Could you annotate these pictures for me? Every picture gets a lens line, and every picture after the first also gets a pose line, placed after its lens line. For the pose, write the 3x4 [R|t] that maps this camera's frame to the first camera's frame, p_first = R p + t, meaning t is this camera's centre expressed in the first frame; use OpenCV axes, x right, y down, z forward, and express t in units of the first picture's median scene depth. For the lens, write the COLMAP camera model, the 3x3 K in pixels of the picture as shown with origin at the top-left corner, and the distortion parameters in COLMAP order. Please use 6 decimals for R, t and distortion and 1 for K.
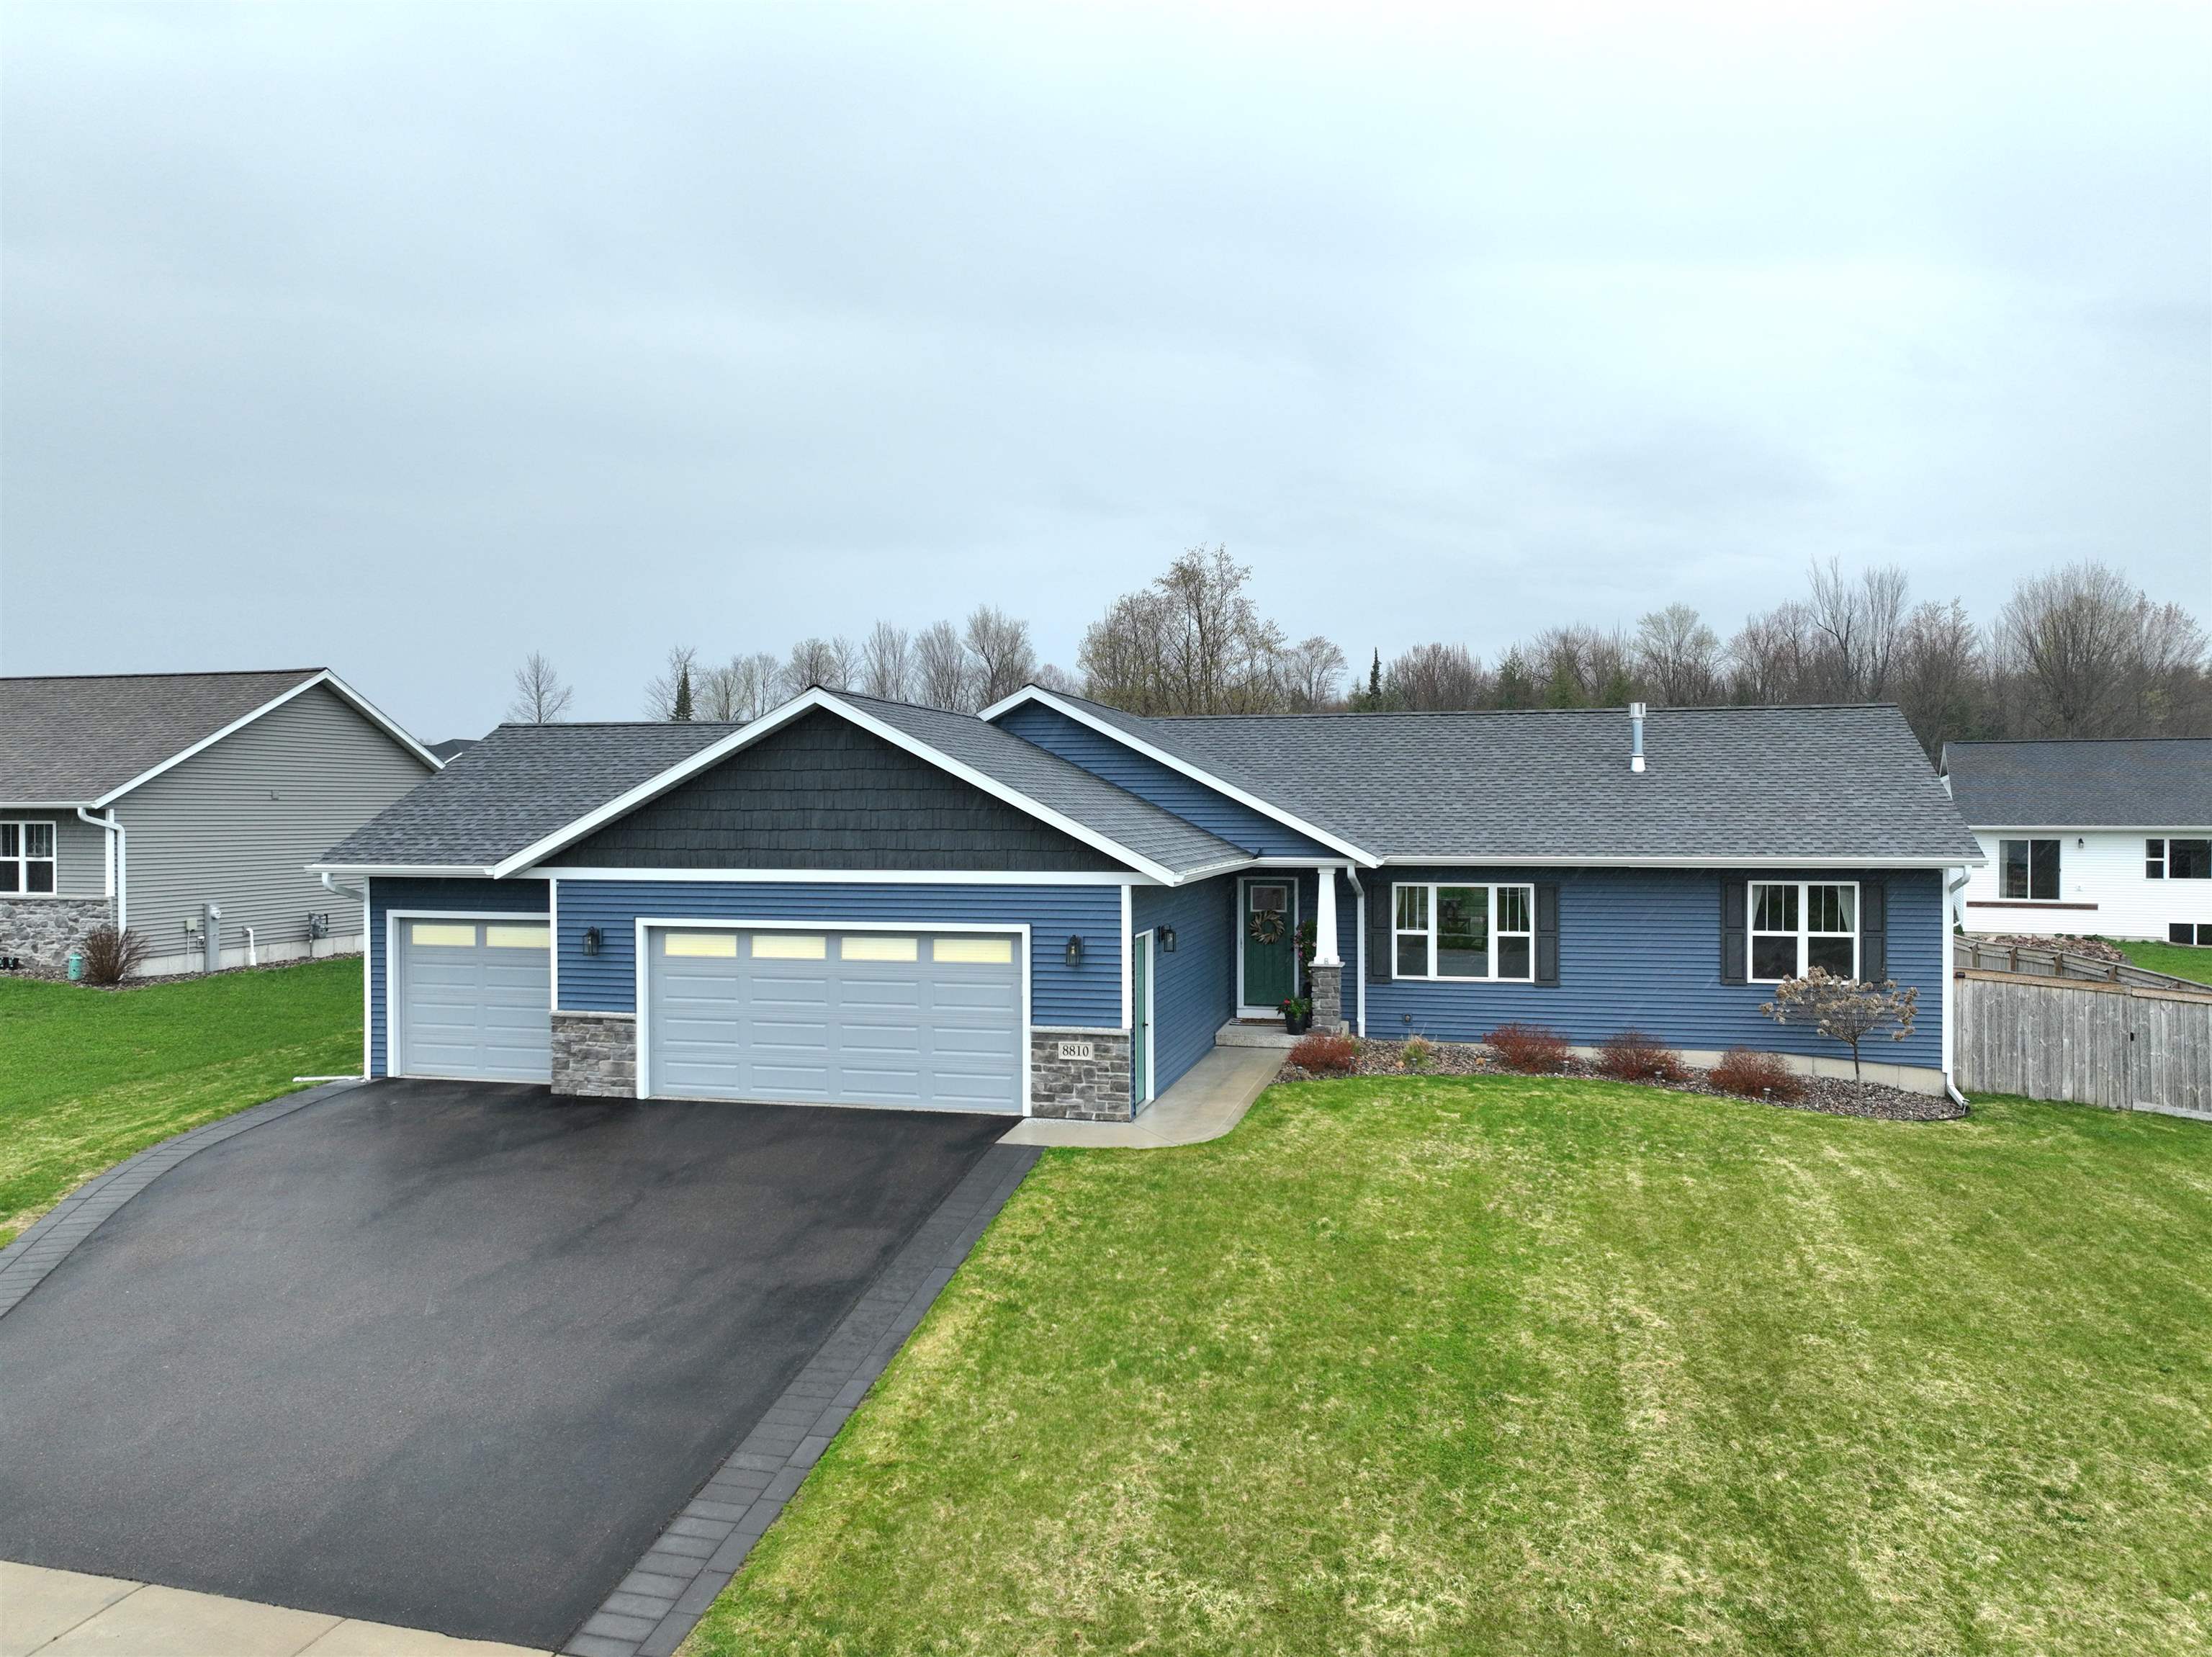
lens RADIAL K [[1553.6, 0, 1104.5], [0, 1553.6, 826.3], [0, 0, 1]] dist [-0.000900, 0.014968]
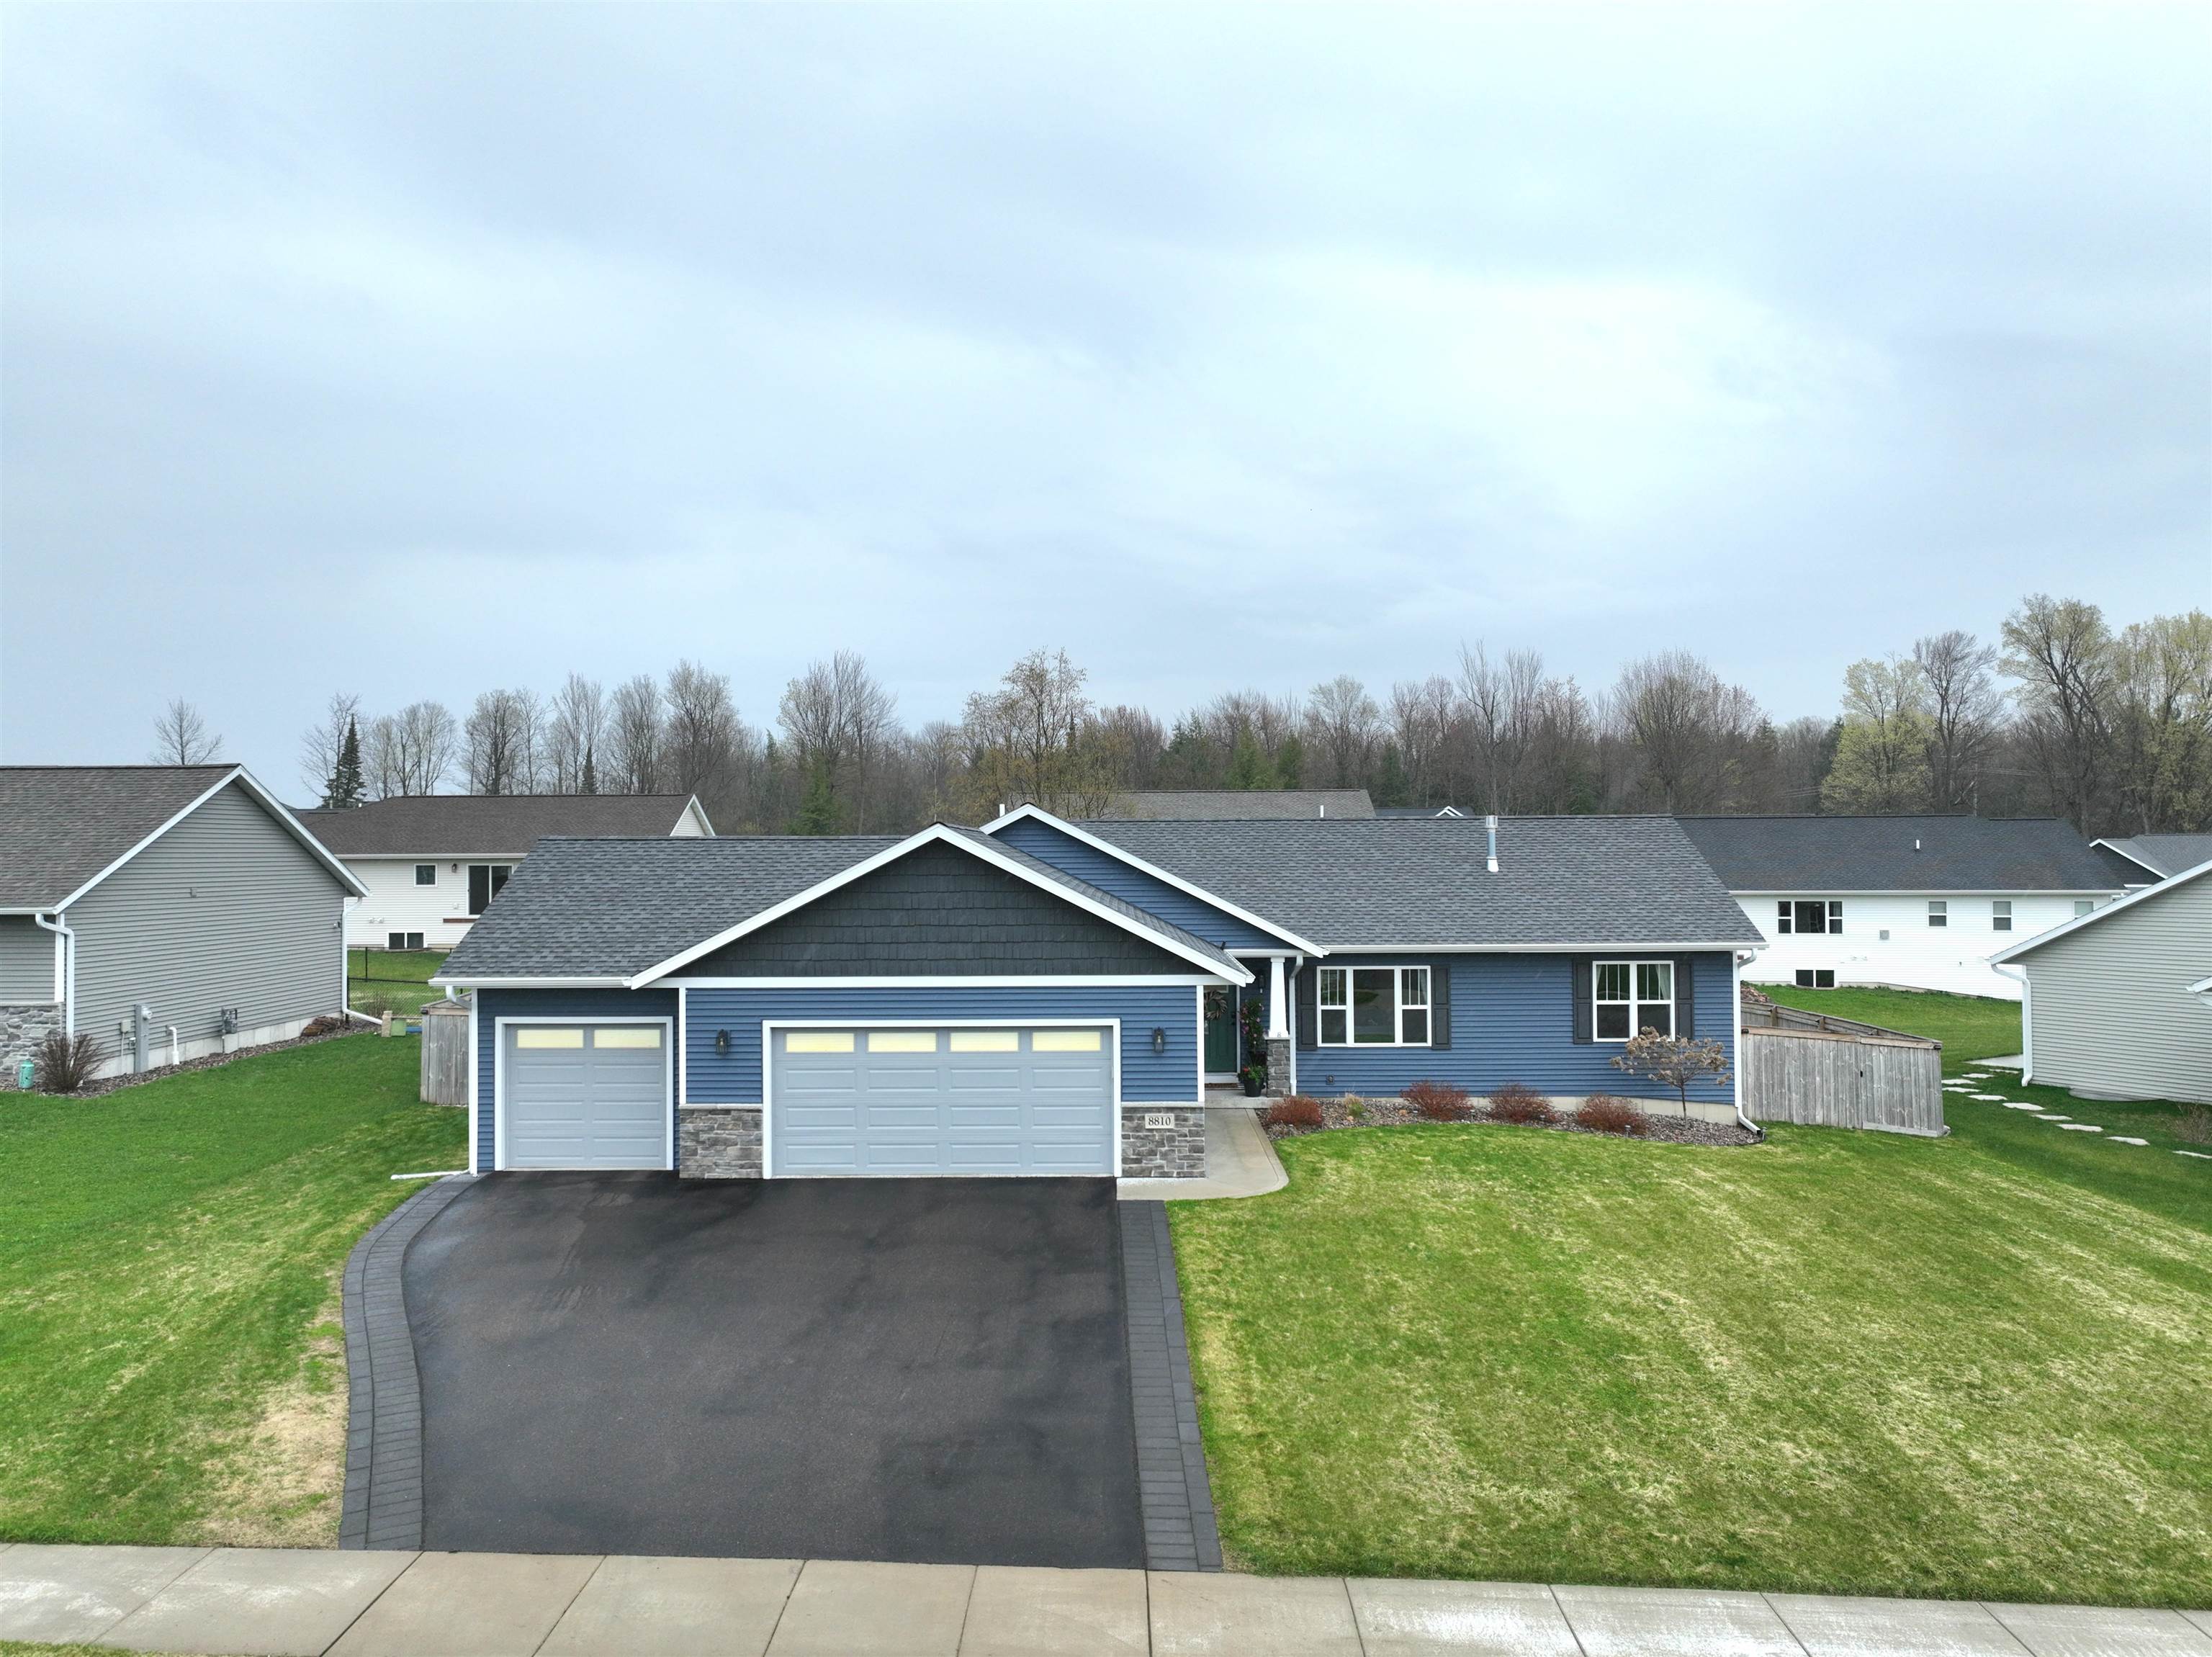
lens RADIAL K [[1553.6, 0, 1104.5], [0, 1553.6, 826.3], [0, 0, 1]] dist [-0.000900, 0.014968]
pose [[0.973717, -0.000046, 0.227763, -0.318328], [0.006586, 0.999587, -0.027956, -0.051010], [-0.227668, 0.028721, 0.973315, -0.180635]]
